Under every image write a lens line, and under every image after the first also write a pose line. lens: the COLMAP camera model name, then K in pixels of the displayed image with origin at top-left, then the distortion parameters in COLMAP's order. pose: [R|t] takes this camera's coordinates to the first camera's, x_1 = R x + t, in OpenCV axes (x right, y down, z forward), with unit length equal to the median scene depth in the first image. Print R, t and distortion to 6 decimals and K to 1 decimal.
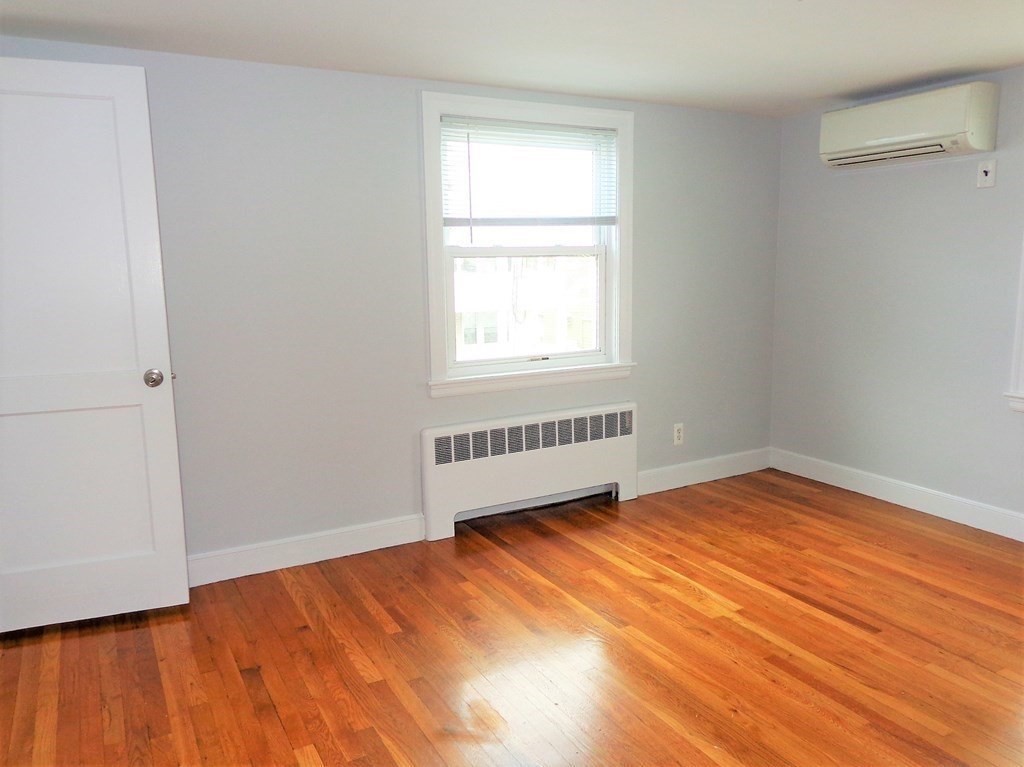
lens RADIAL K [[717.3, 0, 516.7], [0, 717.3, 380.3], [0, 0, 1]] dist [-0.000222, 0.002905]
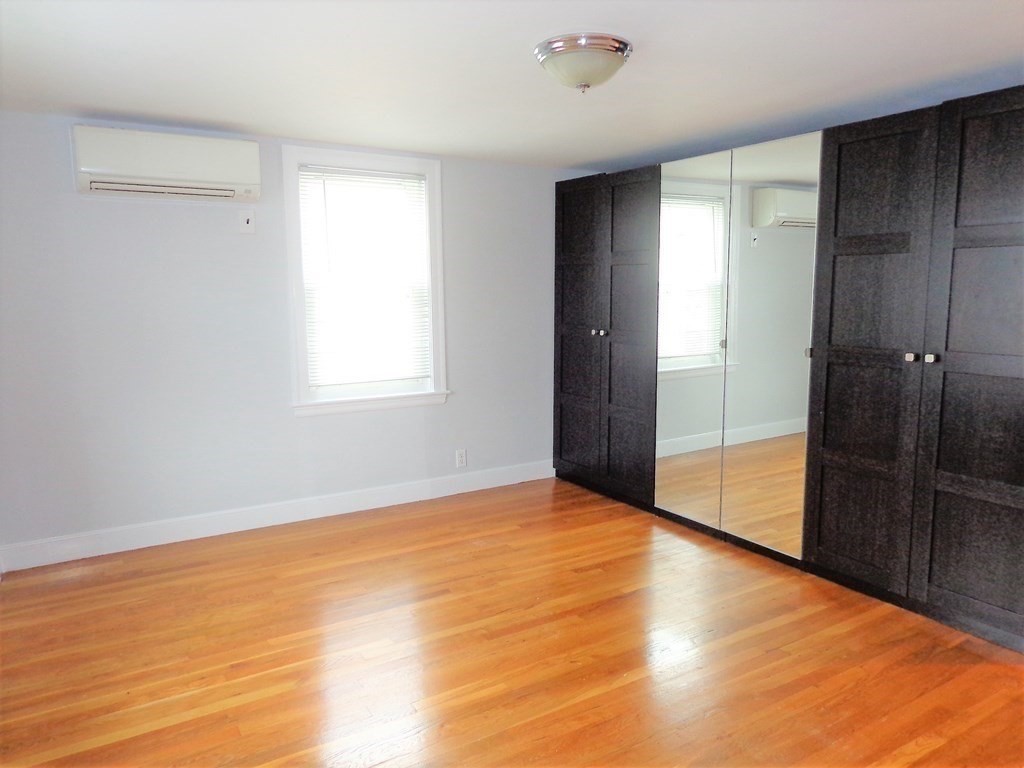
lens RADIAL K [[700.9, 0, 512.0], [0, 700.9, 384.0], [0, 0, 1]] dist [-0.000890, 0.000296]
pose [[-0.002324, -0.120024, 0.992768, -0.472047], [0.171388, 0.978034, 0.118644, -0.089479], [-0.985201, 0.170425, 0.018297, 0.580498]]
